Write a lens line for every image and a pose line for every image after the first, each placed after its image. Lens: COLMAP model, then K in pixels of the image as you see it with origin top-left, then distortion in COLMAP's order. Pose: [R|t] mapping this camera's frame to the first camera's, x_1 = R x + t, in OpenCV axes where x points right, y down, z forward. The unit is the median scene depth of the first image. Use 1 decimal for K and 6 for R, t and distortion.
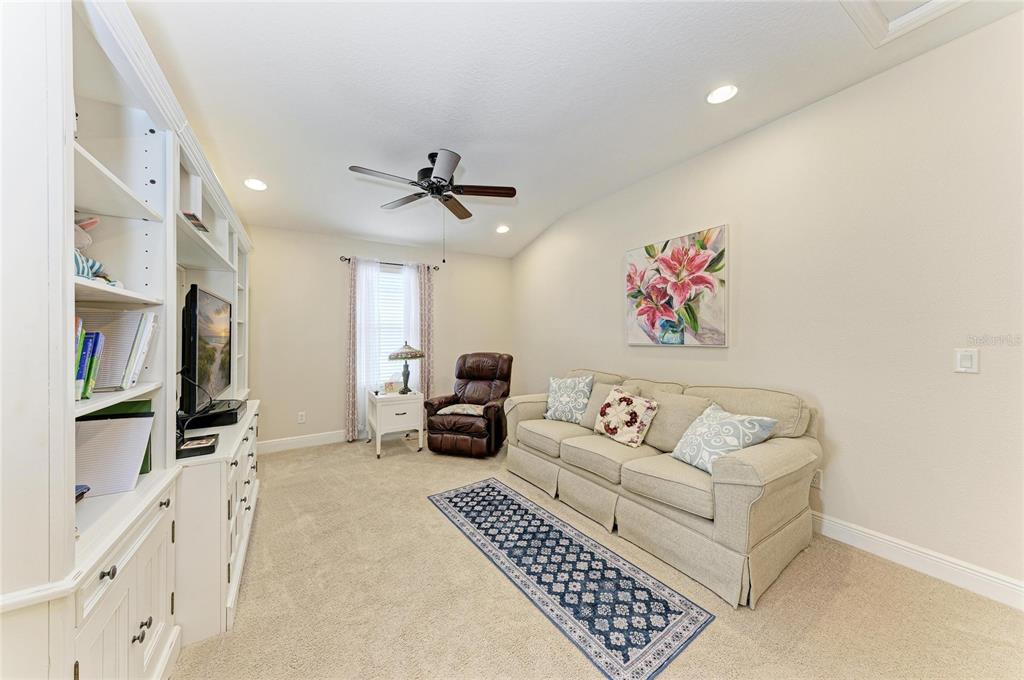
lens RADIAL K [[351.1, 0, 524.4], [0, 351.1, 336.8], [0, 0, 1]] dist [0.008097, -0.000177]
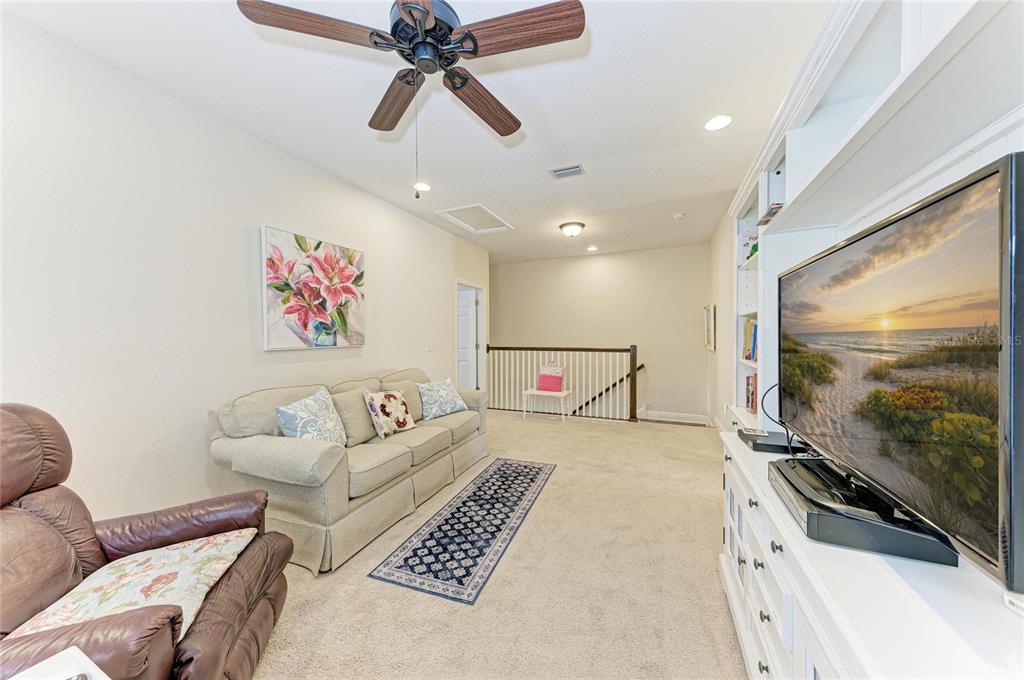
lens RADIAL K [[350.4, 0, 505.3], [0, 350.4, 340.9], [0, 0, 1]] dist [0.007842, -0.000317]
pose [[-0.549393, -0.003625, 0.835556, -0.730731], [0.012490, 0.999843, 0.012550, 0.000004], [-0.835471, 0.017331, -0.549262, 1.156089]]
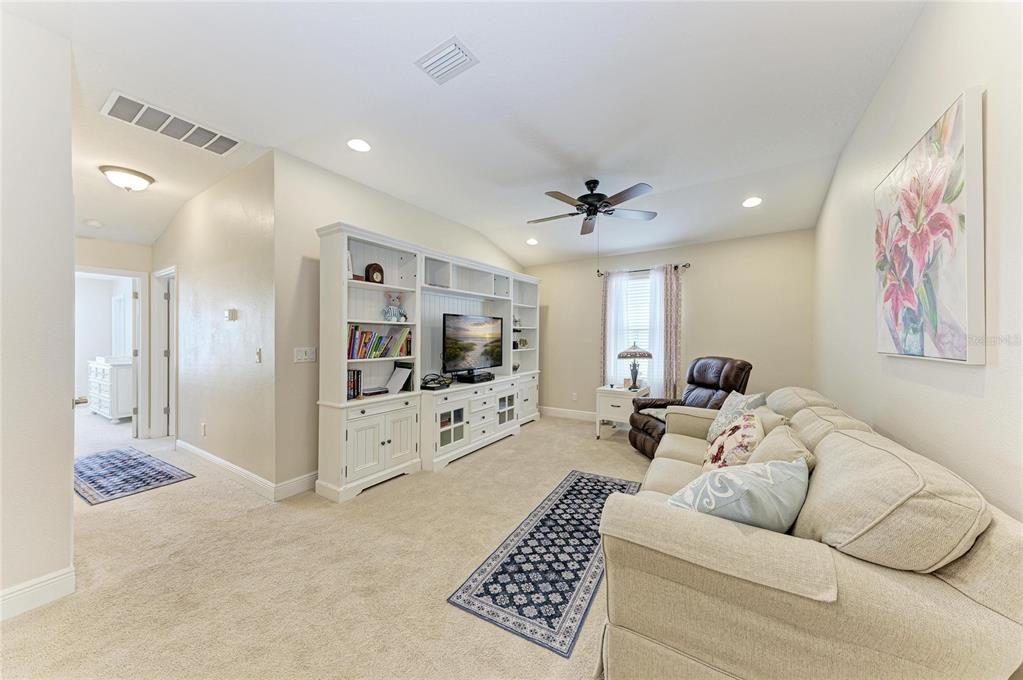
lens RADIAL K [[352.6, 0, 500.1], [0, 352.6, 336.3], [0, 0, 1]] dist [0.000720, -0.000113]
pose [[0.397861, 0.001194, -0.917445, 0.669339], [-0.003943, 0.999992, -0.000408, -0.004560], [0.917437, 0.003780, 0.397863, 0.257844]]
